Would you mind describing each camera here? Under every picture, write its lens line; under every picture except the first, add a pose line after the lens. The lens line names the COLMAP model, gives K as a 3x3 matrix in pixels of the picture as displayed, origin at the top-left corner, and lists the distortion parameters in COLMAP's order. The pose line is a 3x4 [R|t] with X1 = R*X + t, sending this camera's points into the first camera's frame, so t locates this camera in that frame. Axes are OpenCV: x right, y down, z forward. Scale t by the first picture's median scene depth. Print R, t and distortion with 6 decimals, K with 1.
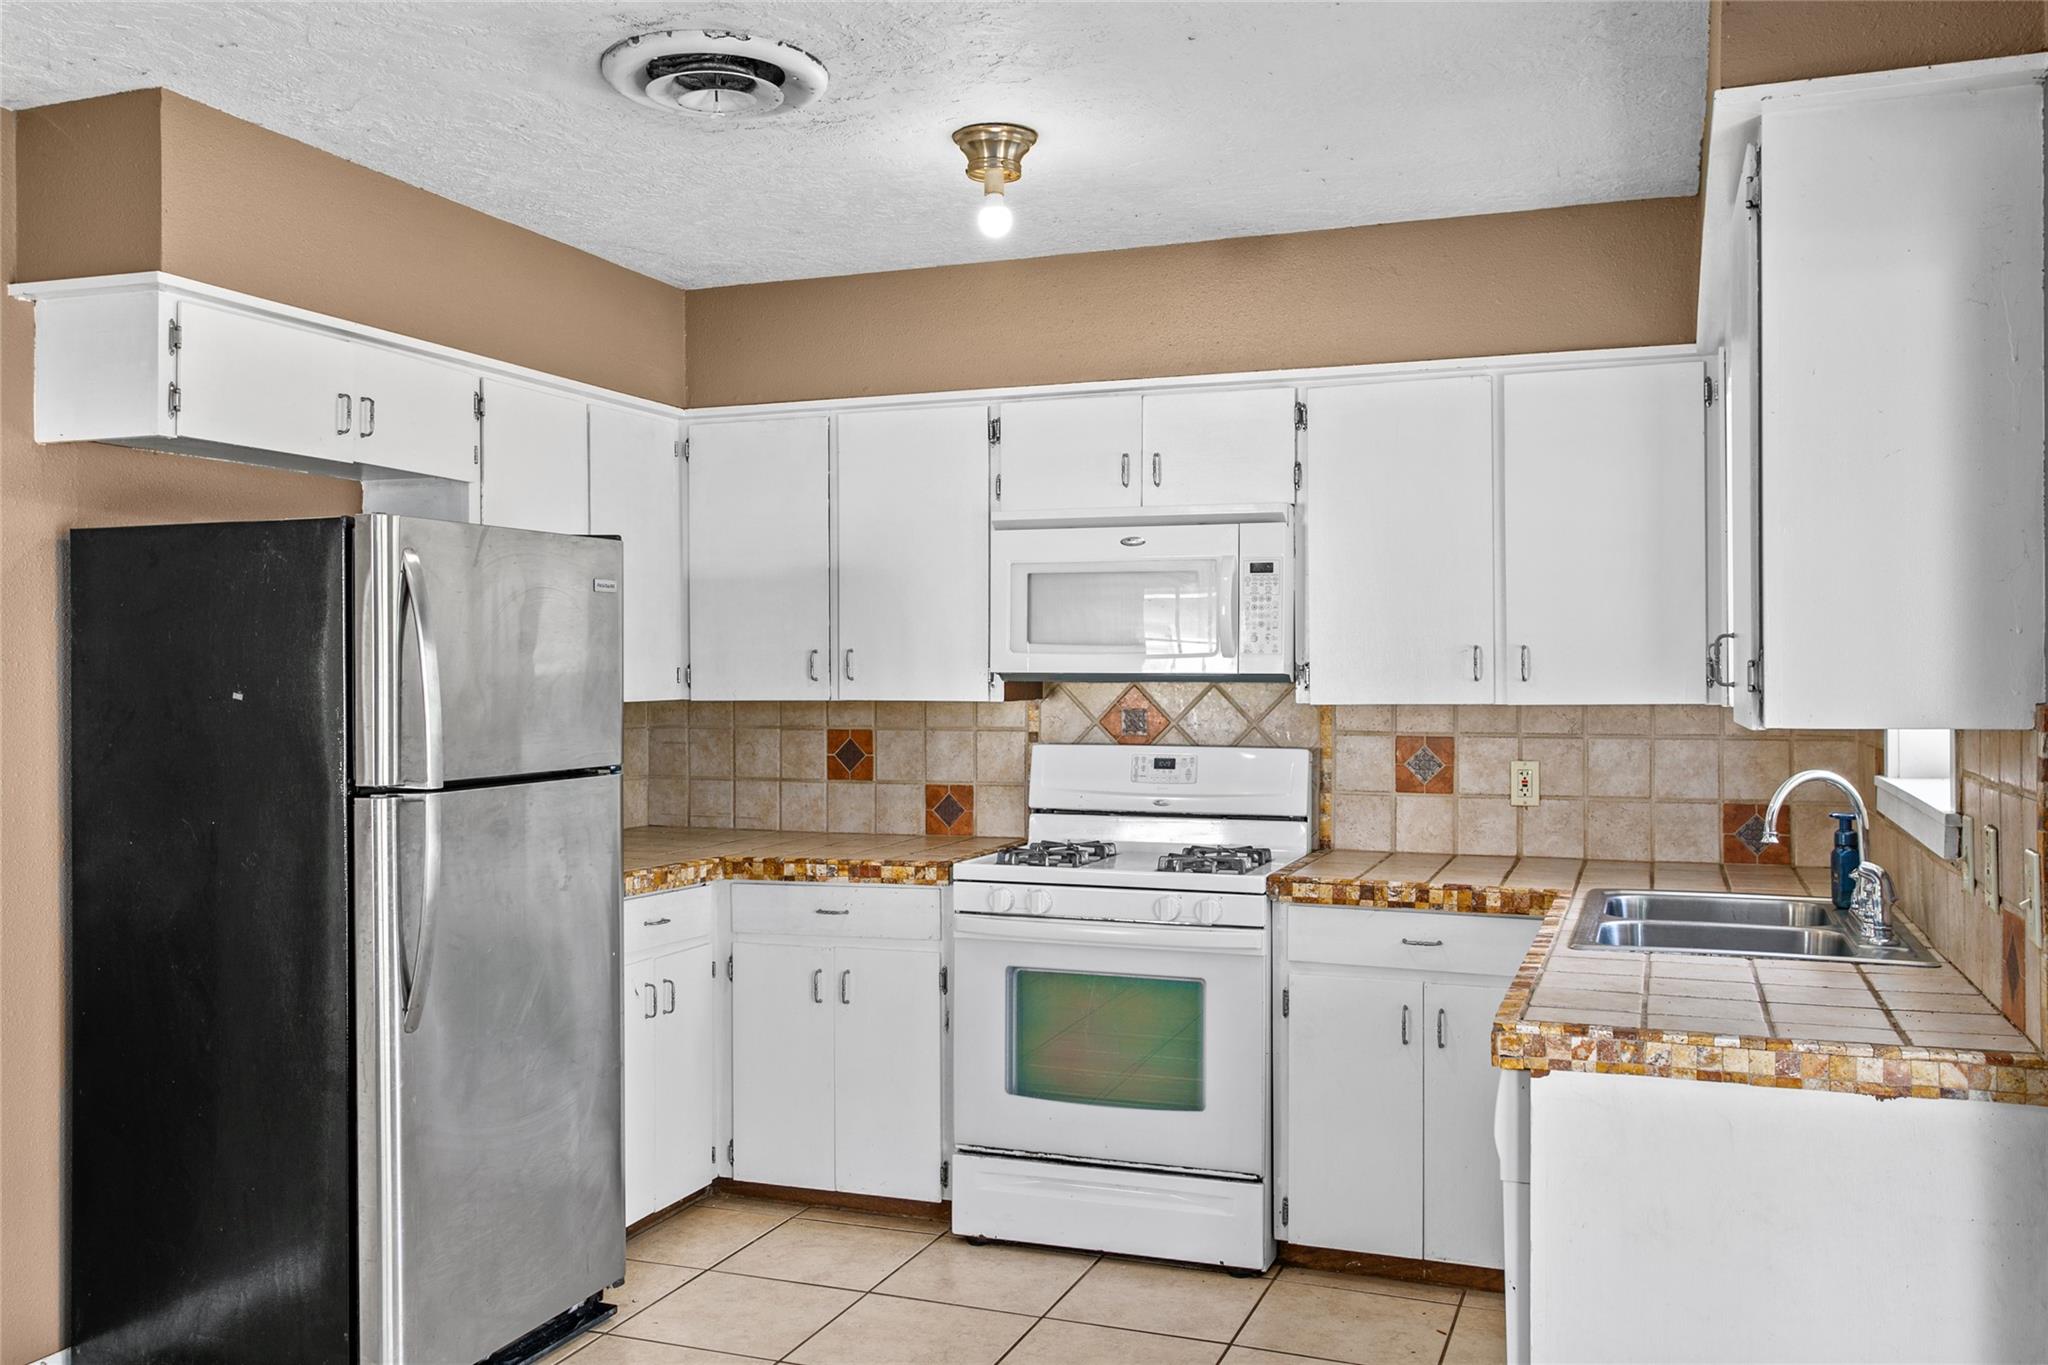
lens RADIAL K [[1701.7, 0, 993.5], [0, 1701.7, 677.6], [0, 0, 1]] dist [0.004807, 0.003154]
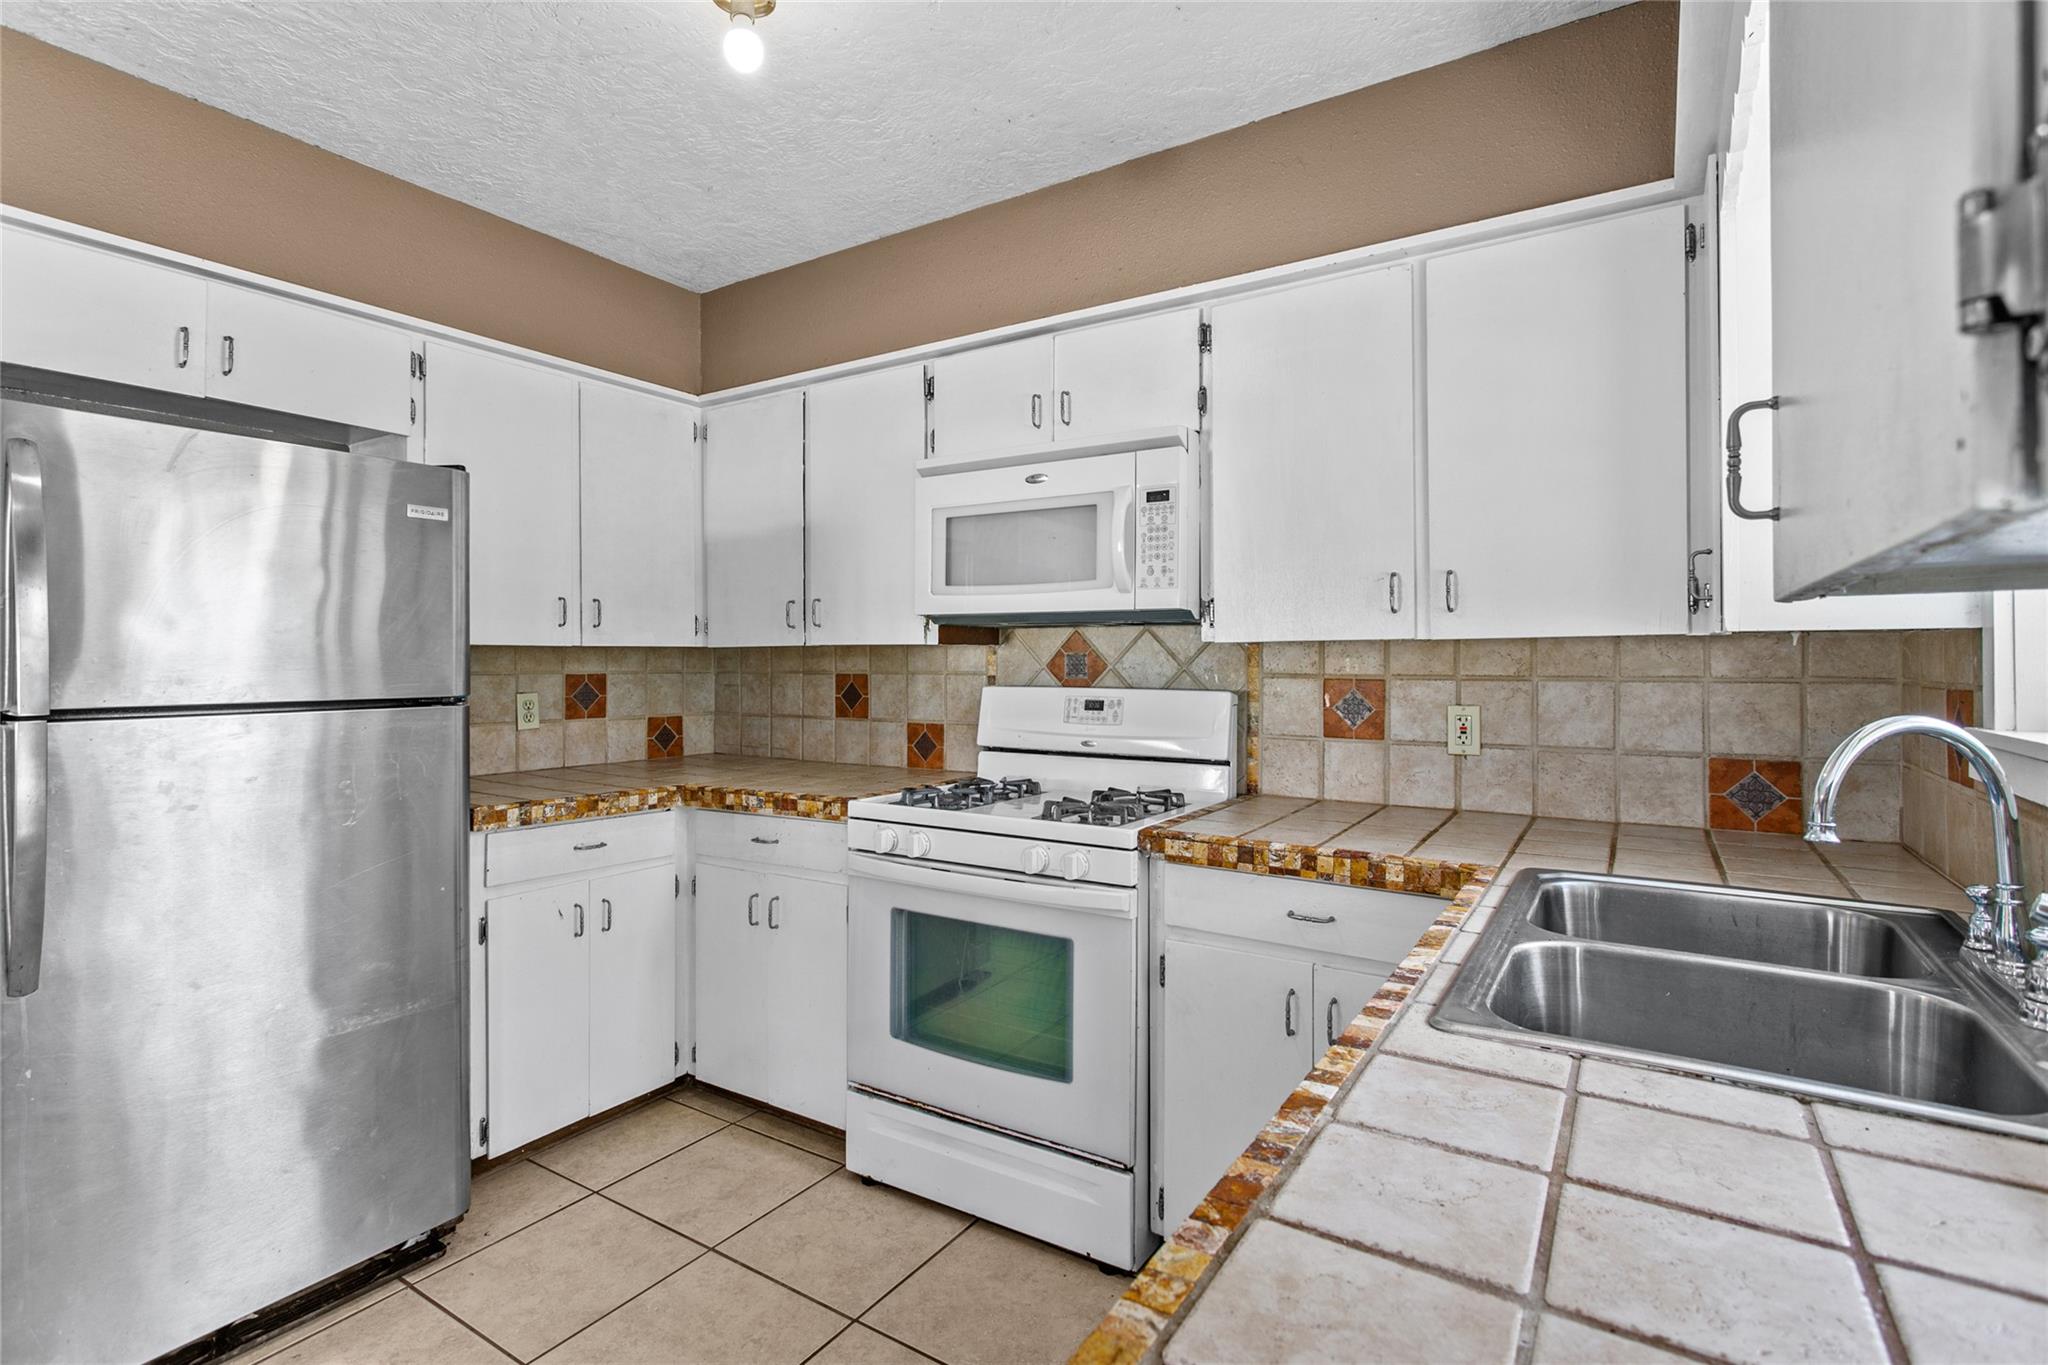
lens RADIAL K [[974.7, 0, 1008.3], [0, 974.7, 659.3], [0, 0, 1]] dist [-0.000522, 0.002493]
pose [[0.979129, 0.001141, -0.203238, 0.188188], [-0.001891, 0.999992, -0.003495, 0.027848], [0.203232, 0.003806, 0.979123, 0.460402]]
